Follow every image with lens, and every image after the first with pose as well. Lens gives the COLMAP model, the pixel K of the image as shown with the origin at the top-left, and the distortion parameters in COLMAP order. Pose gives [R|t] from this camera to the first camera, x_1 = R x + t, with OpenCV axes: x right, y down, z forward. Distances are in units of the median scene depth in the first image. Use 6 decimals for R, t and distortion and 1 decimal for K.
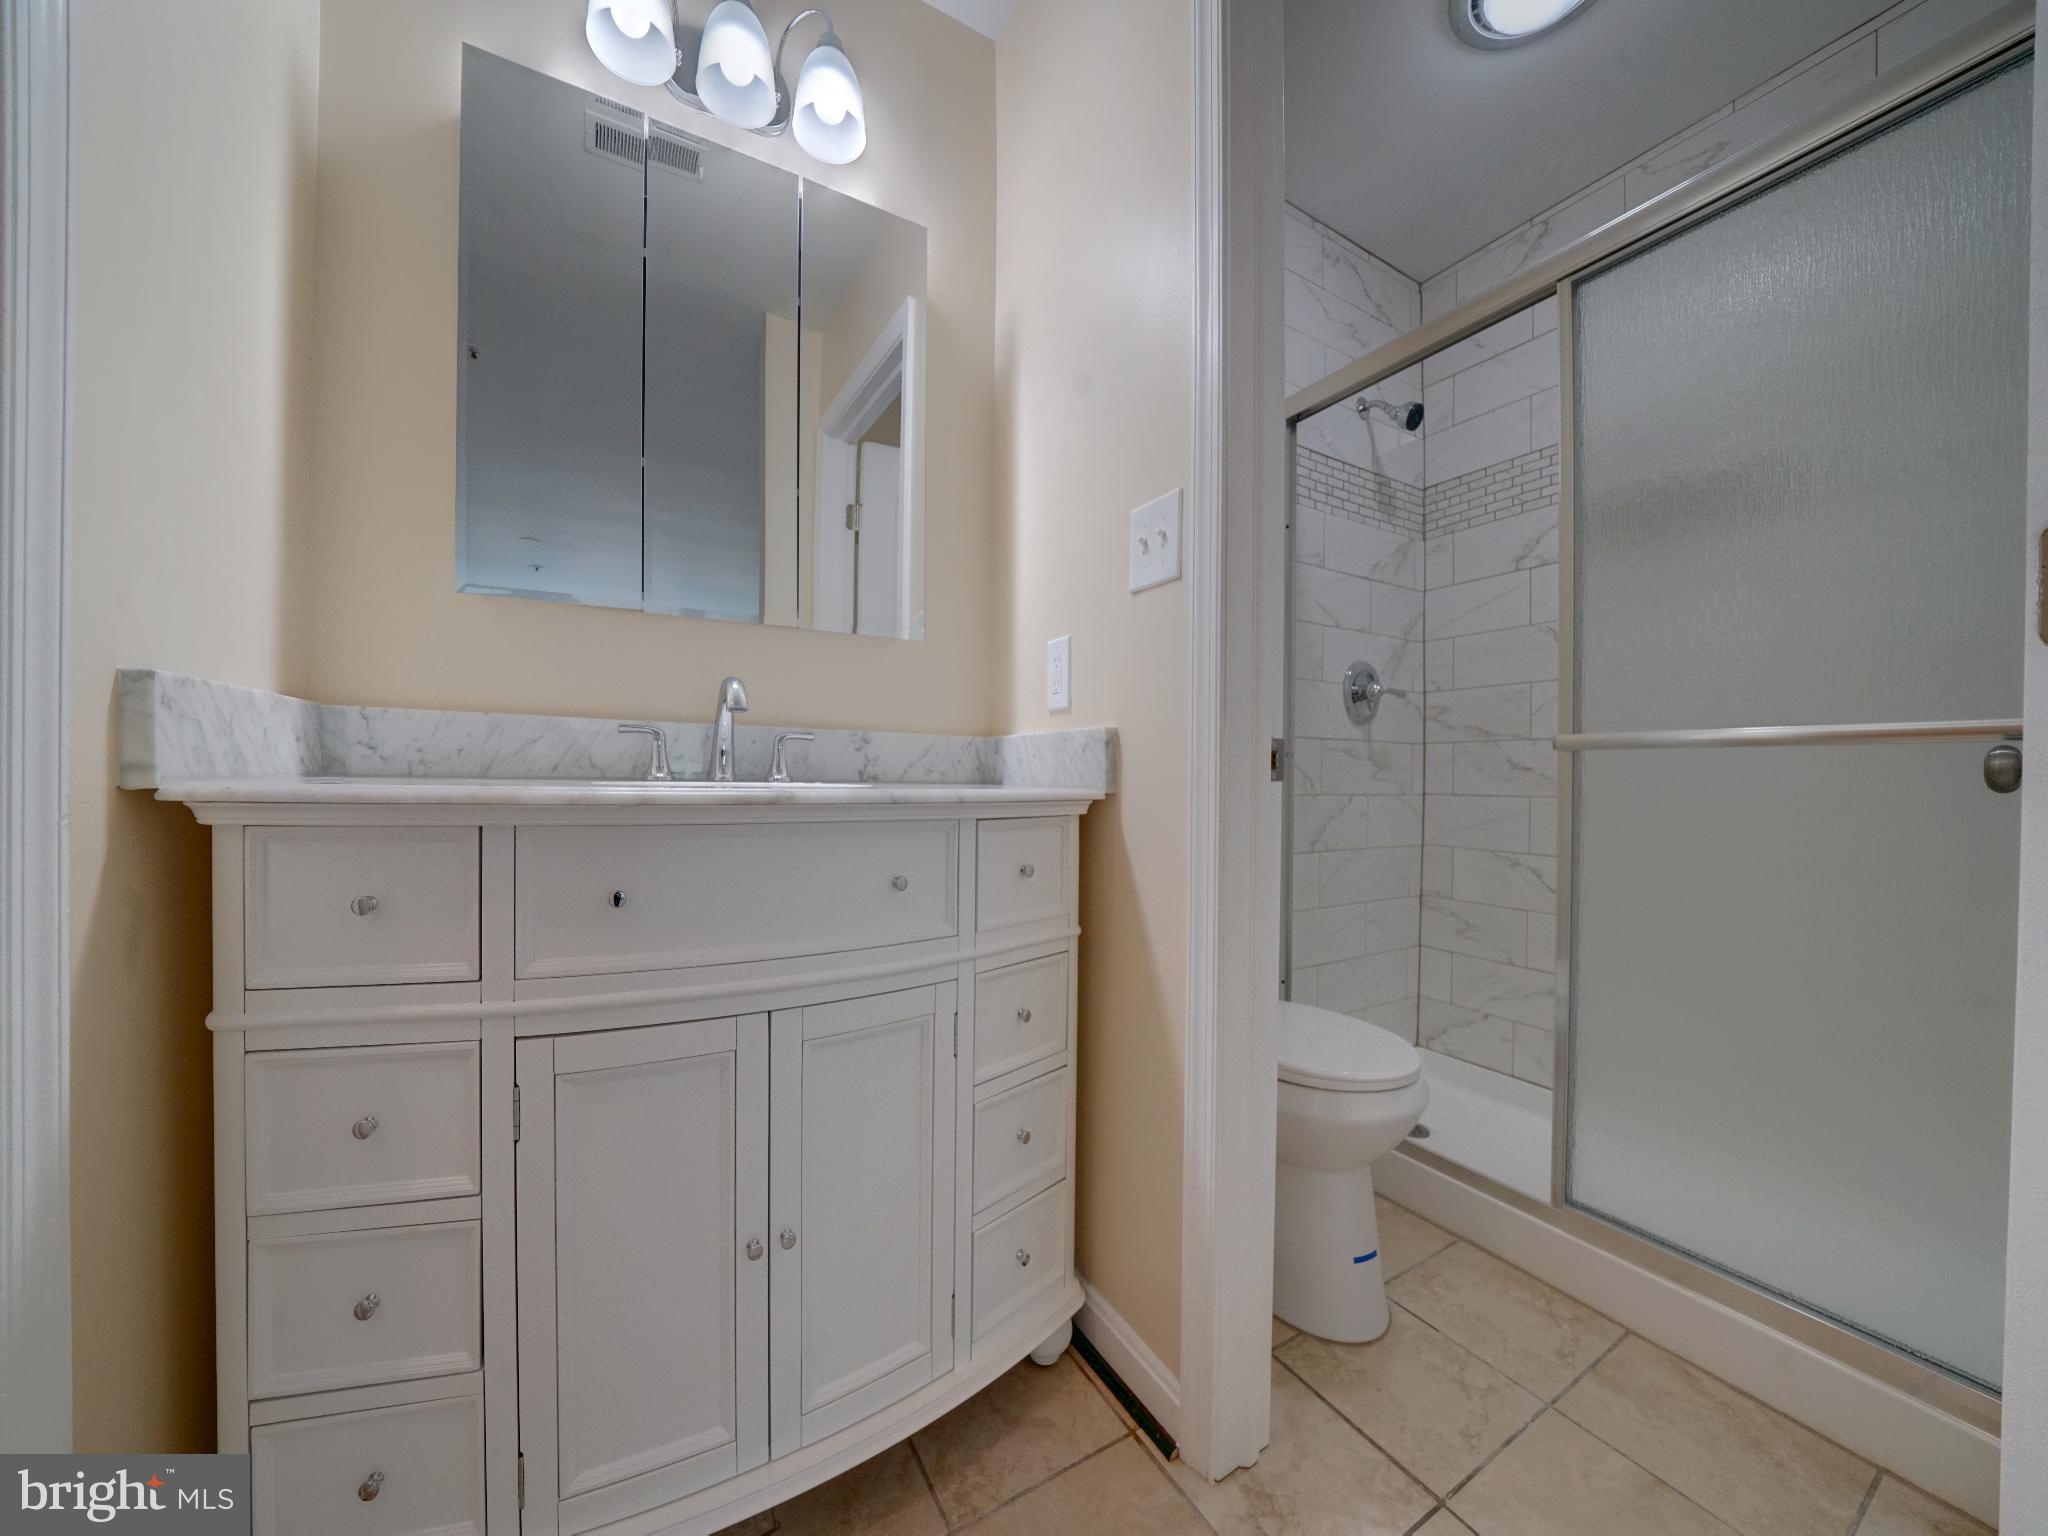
lens RADIAL K [[721.1, 0, 1016.1], [0, 721.1, 783.9], [0, 0, 1]] dist [-0.024043, 0.003834]
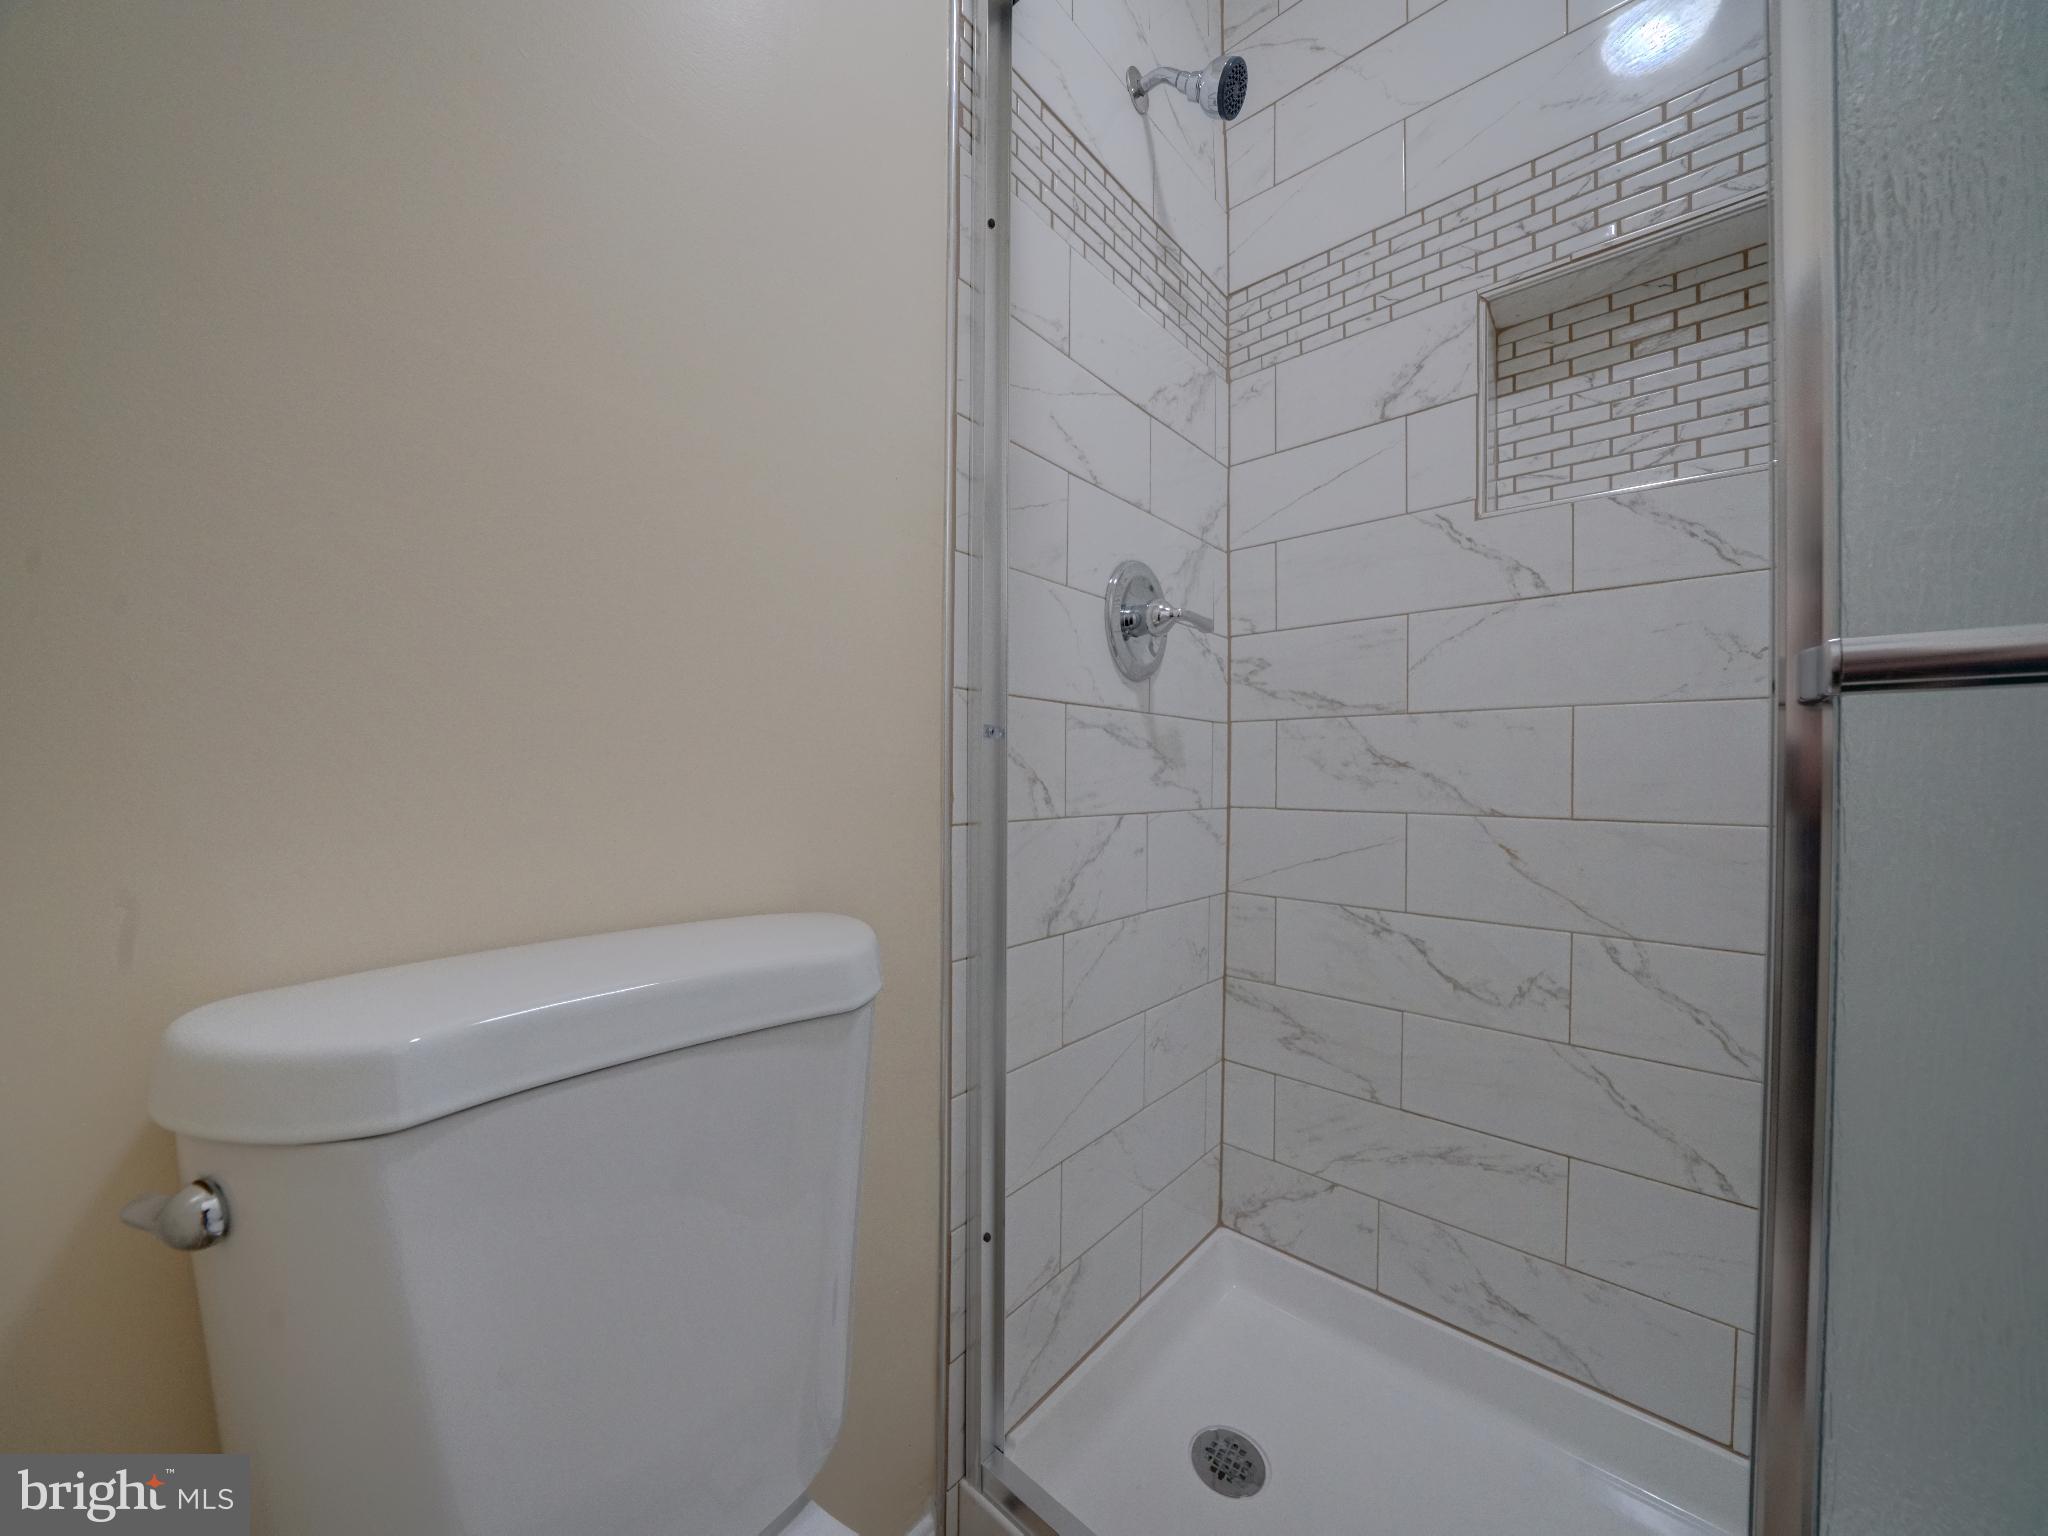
lens RADIAL K [[721.1, 0, 1016.1], [0, 721.1, 783.9], [0, 0, 1]] dist [-0.024043, 0.003834]
pose [[0.950233, -0.006834, 0.311464, 0.229532], [0.005166, 0.999968, 0.006180, -0.010316], [-0.311496, -0.004264, 0.950238, 0.519296]]
